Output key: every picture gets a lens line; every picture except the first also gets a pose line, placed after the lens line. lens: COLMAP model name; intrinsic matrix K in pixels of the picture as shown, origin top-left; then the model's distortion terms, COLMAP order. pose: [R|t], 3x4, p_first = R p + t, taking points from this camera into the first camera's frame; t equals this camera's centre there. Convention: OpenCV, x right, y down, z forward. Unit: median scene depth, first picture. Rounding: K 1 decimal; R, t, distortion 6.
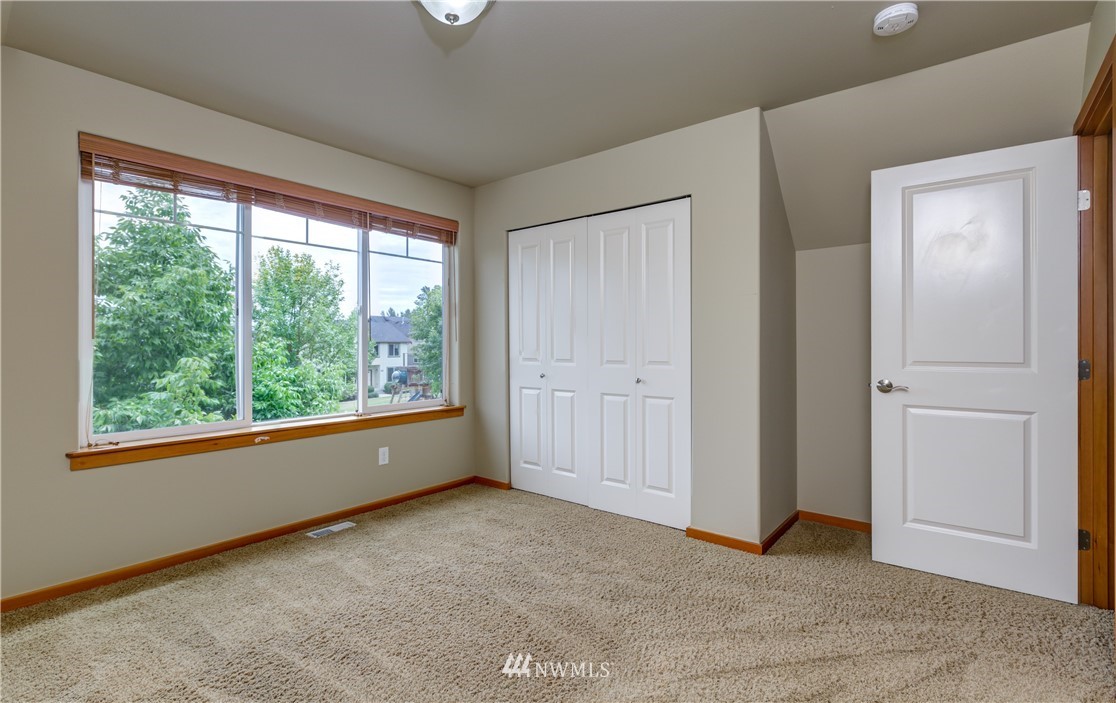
lens RADIAL K [[529.4, 0, 557.6], [0, 529.4, 338.2], [0, 0, 1]] dist [-0.000910, -0.000200]
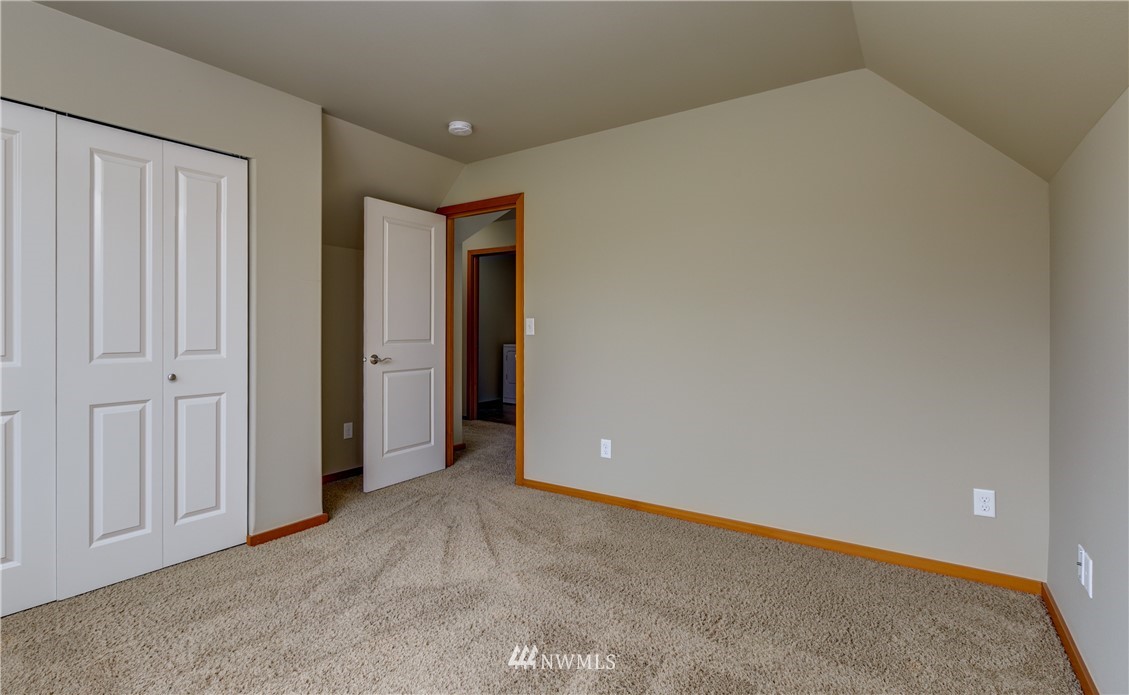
lens RADIAL K [[511.7, 0, 567.9], [0, 511.7, 330.8], [0, 0, 1]] dist [0.002373, 0.000377]
pose [[-0.064879, 0.002431, 0.997890, -0.685461], [0.002382, 0.999995, -0.002281, 0.020729], [-0.997890, 0.002229, -0.064884, 0.568571]]
